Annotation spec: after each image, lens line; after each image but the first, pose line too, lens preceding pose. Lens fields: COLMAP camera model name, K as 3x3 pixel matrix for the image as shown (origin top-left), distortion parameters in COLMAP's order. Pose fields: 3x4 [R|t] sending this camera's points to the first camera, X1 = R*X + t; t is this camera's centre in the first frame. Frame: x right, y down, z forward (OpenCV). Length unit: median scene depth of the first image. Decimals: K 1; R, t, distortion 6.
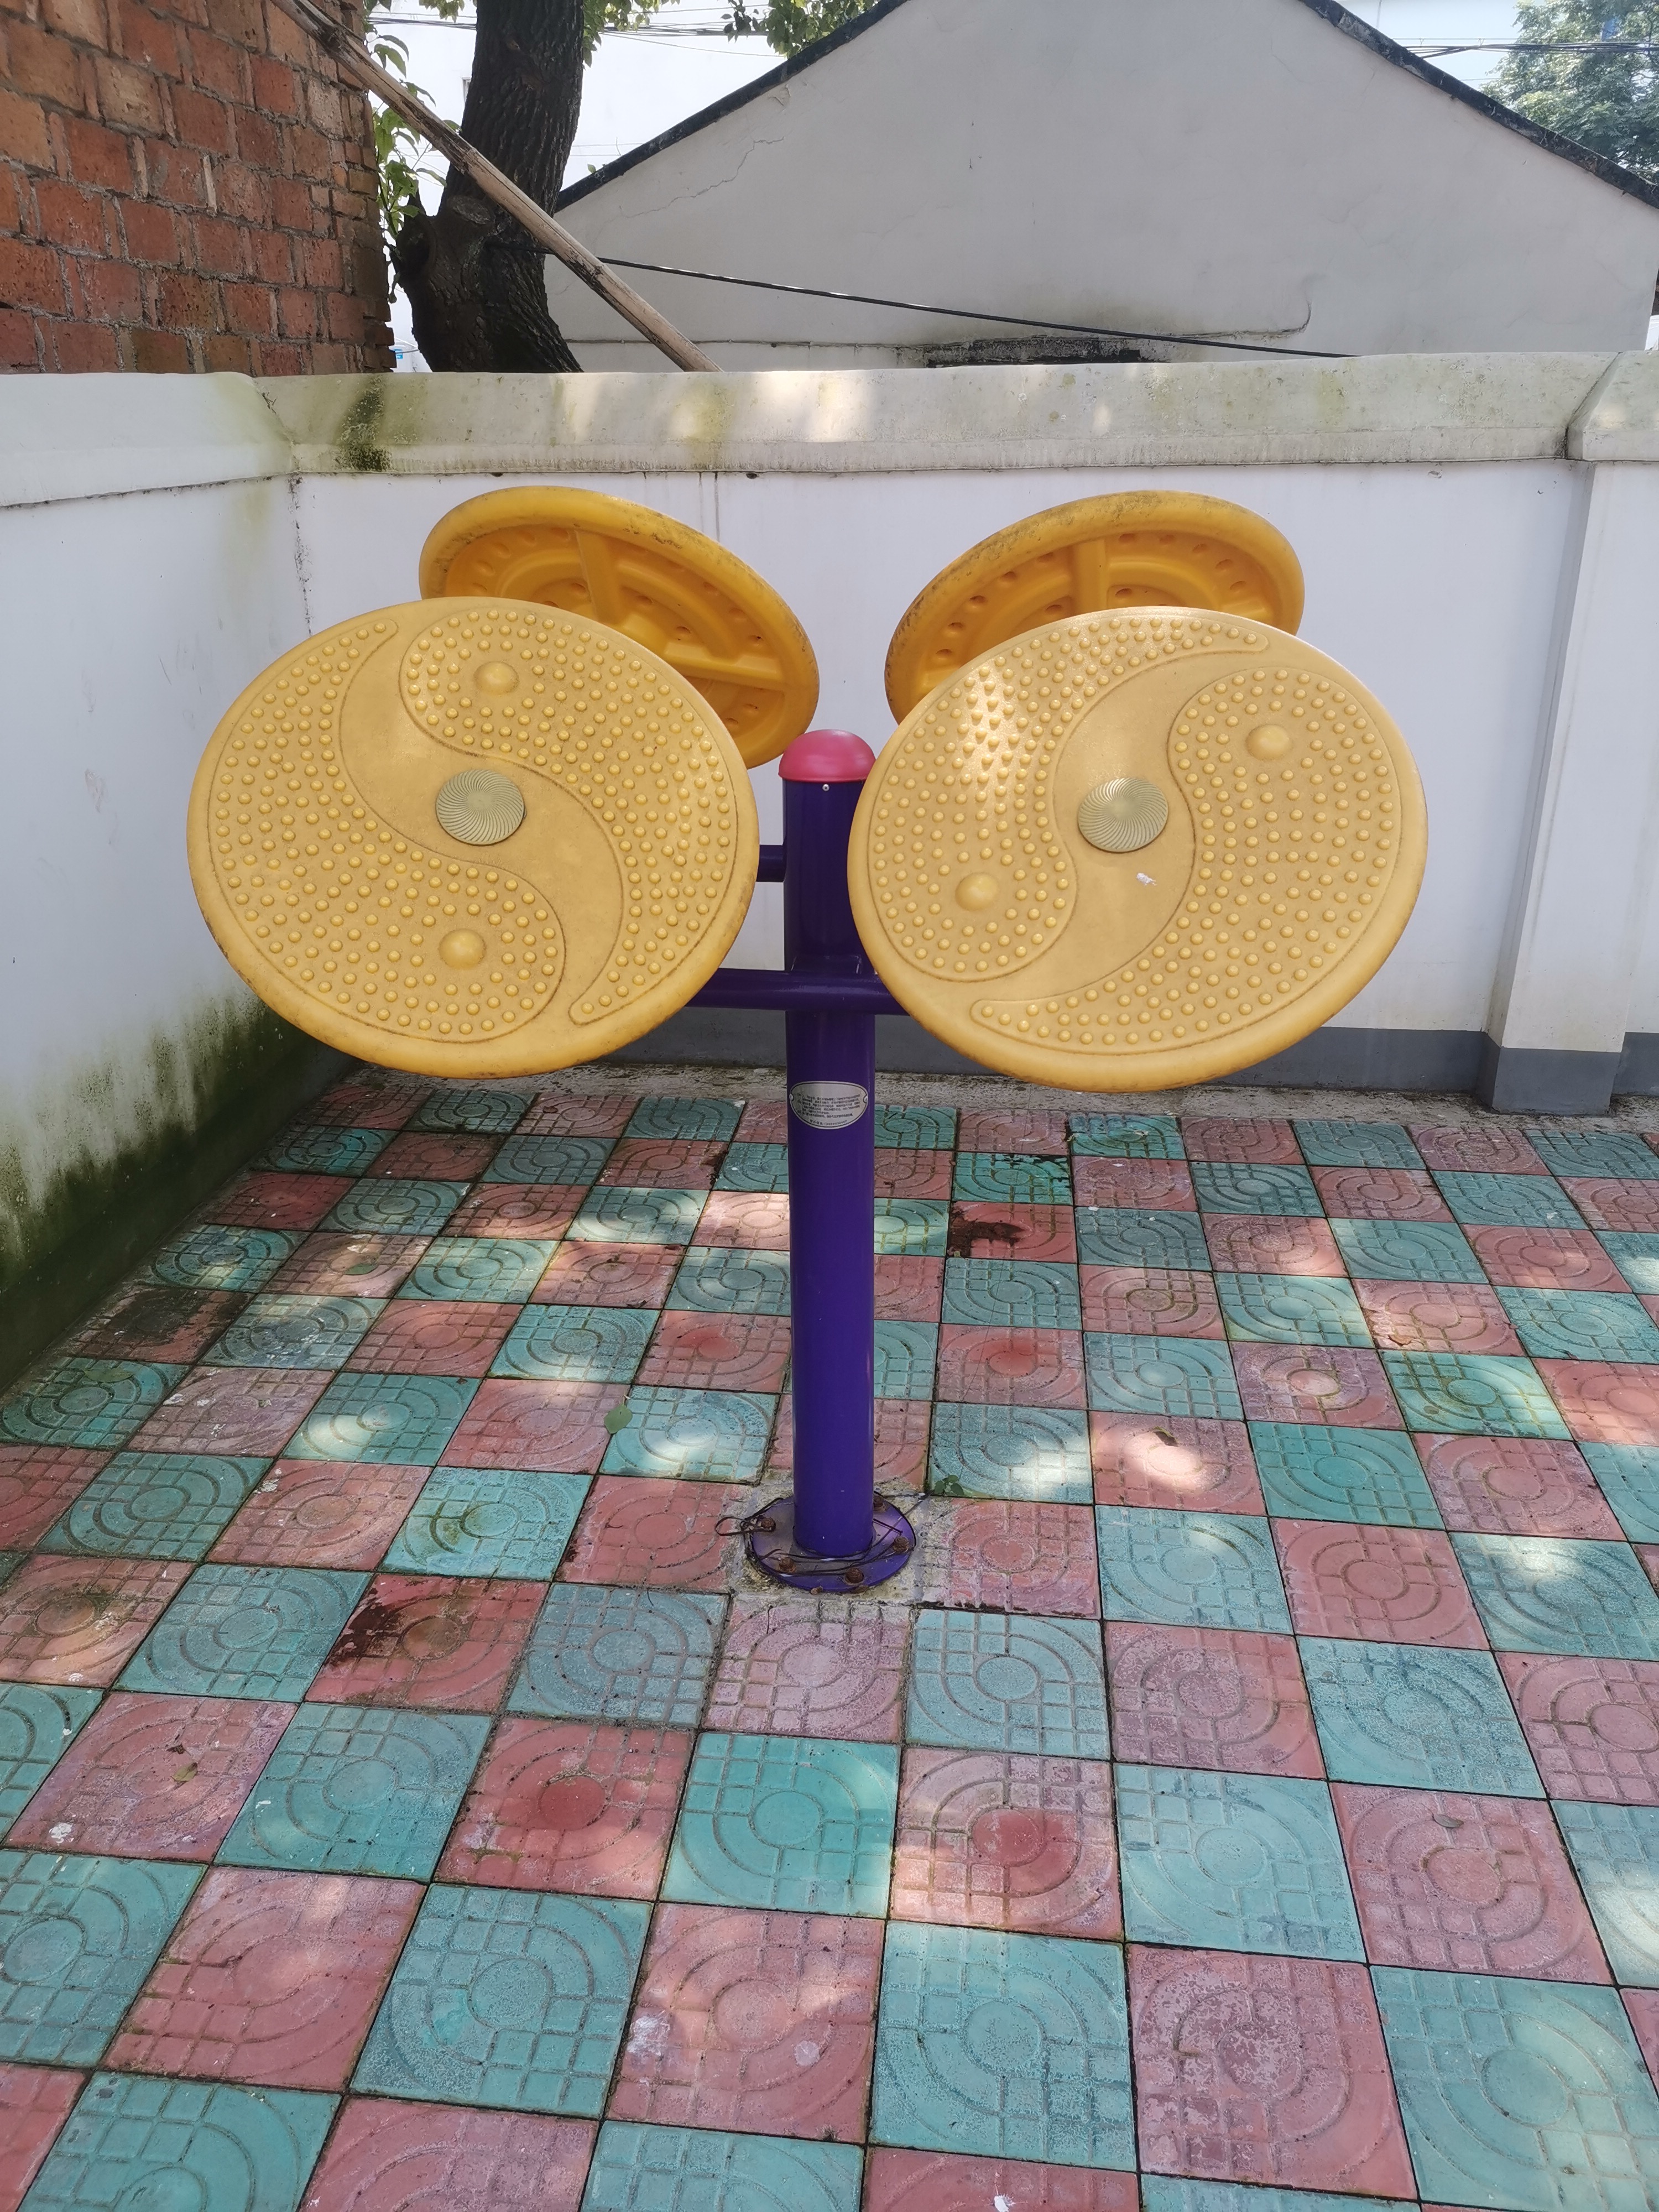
lens RADIAL K [[1638.5, 0, 829.5], [0, 1638.5, 1106.0], [0, 0, 1]] dist [0.104280, -0.133150]
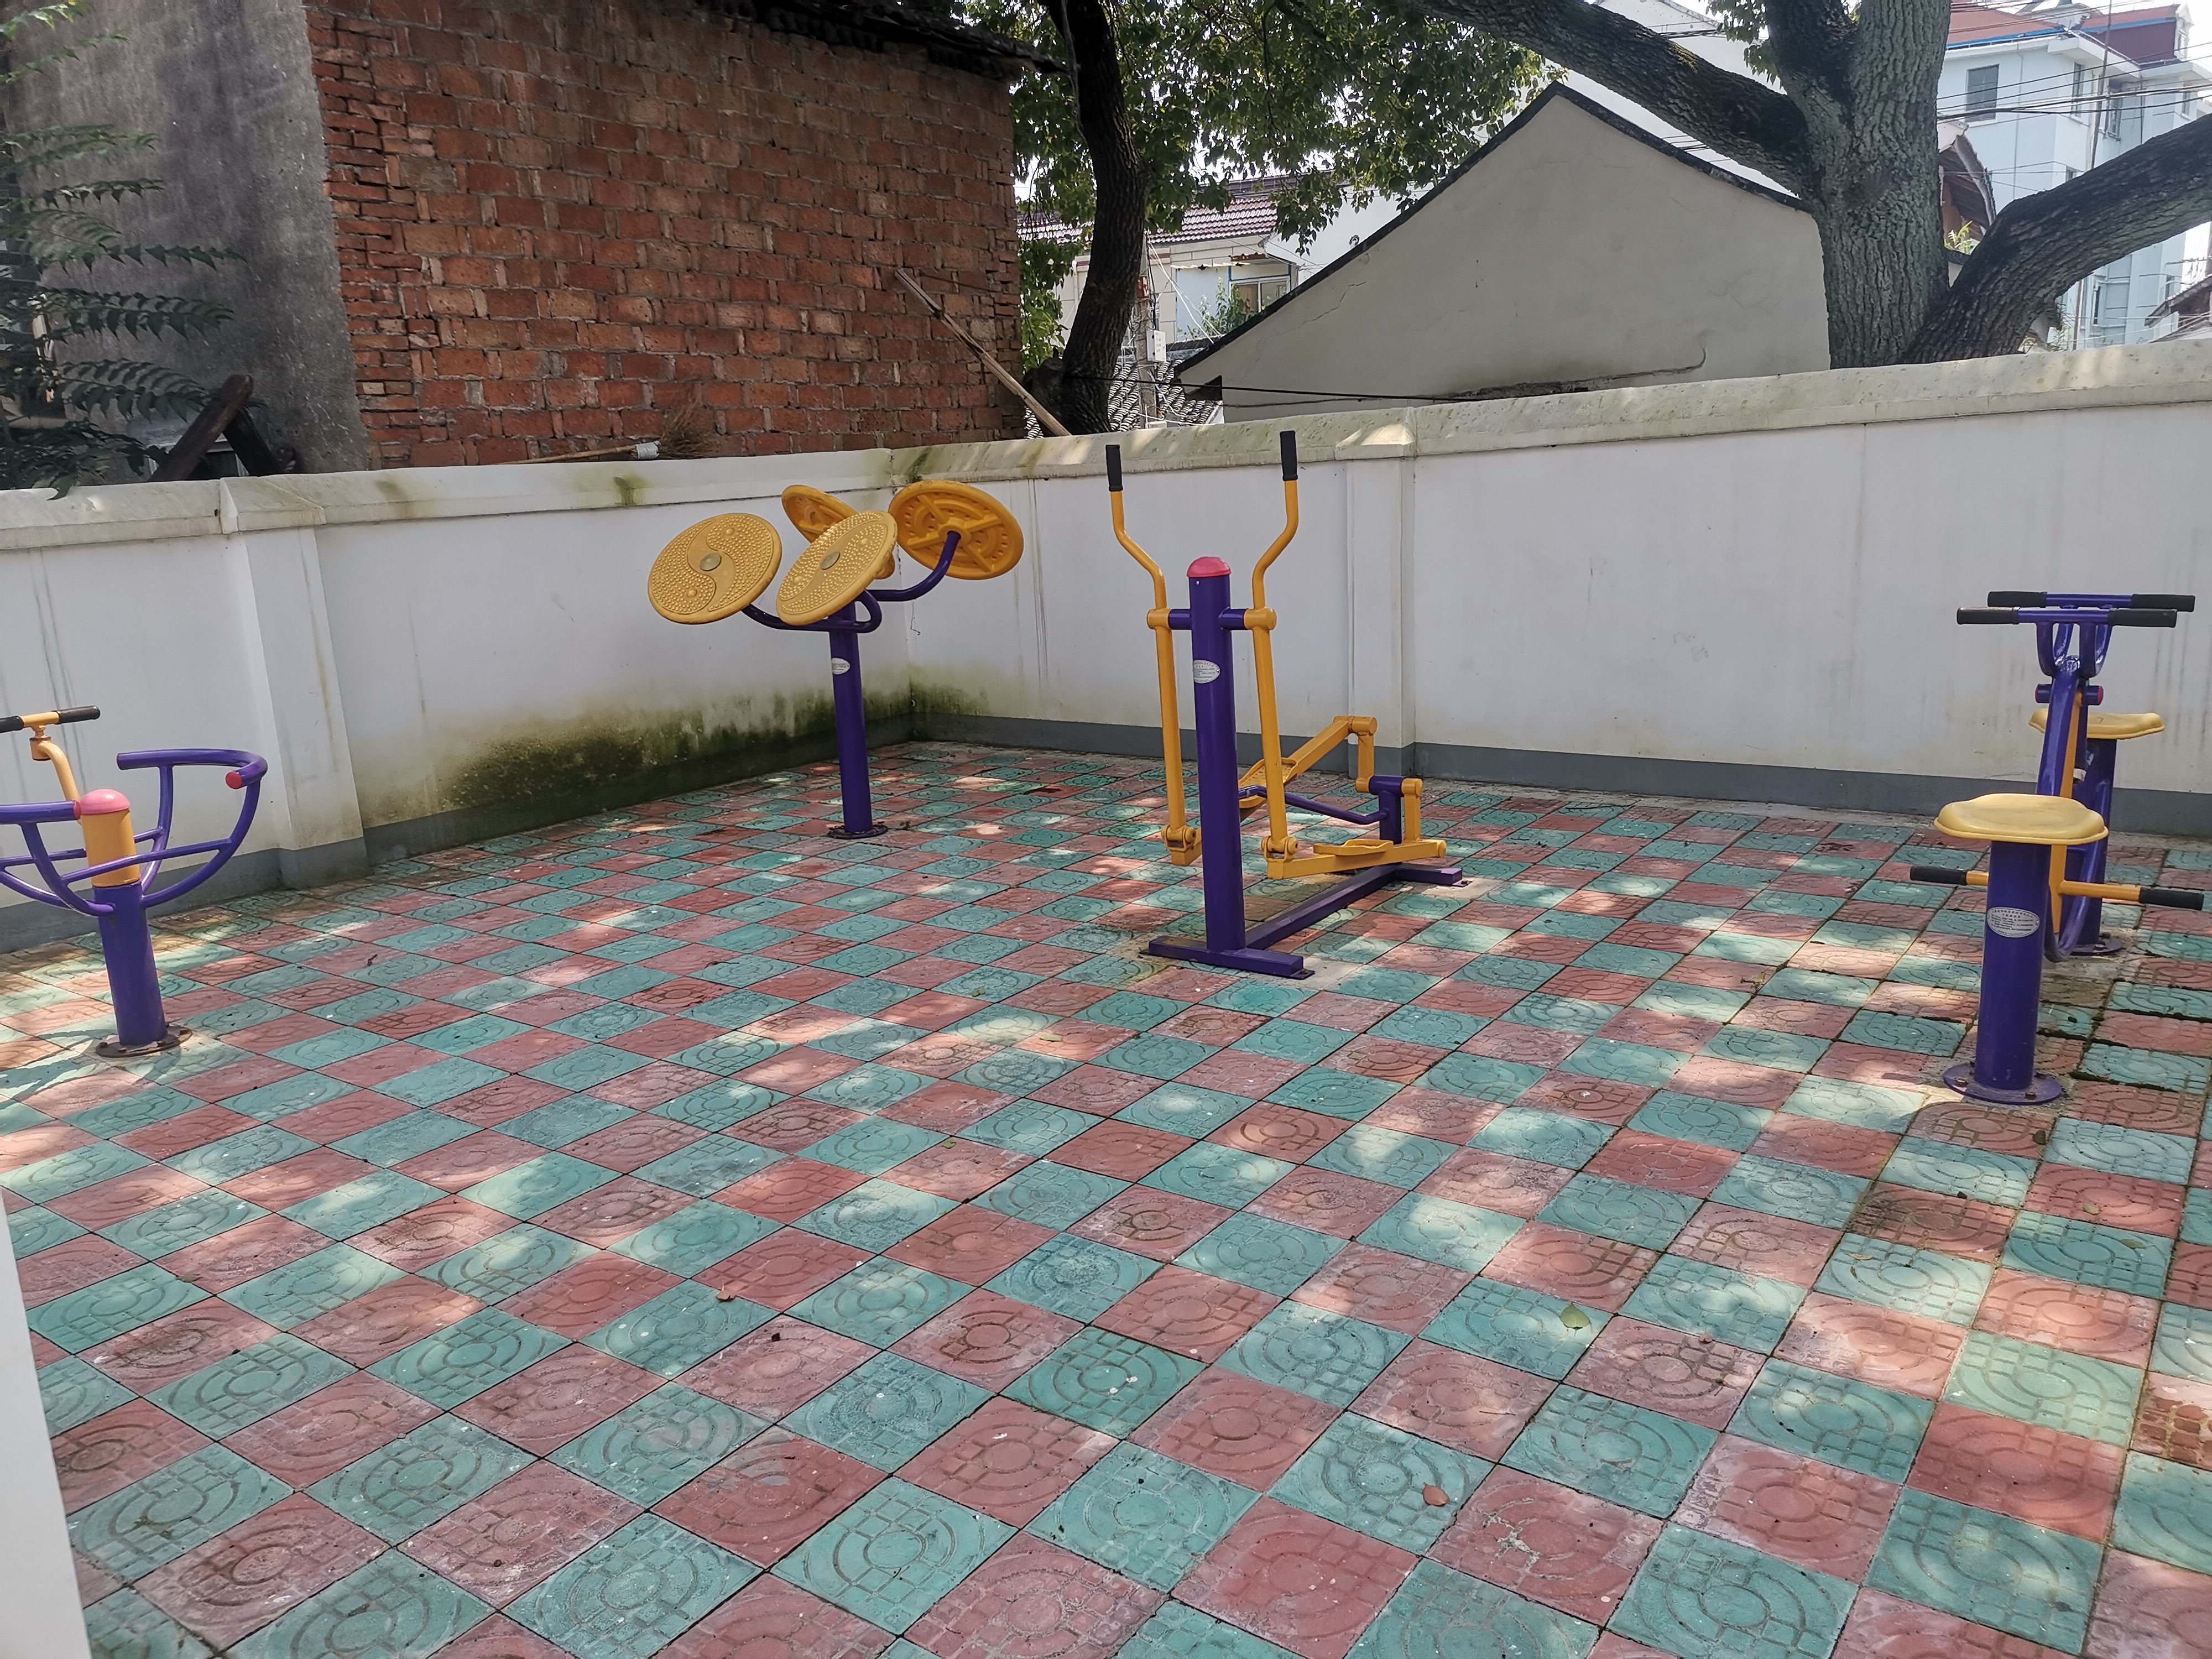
lens RADIAL K [[1638.5, 0, 1111.0], [0, 1638.5, 816.0], [0, 0, 1]] dist [0.104280, -0.133150]
pose [[0.865218, 0.056931, -0.498153, 1.197328], [-0.139725, 0.981552, -0.130506, 0.364077], [0.481534, 0.182521, 0.857211, -0.828210]]
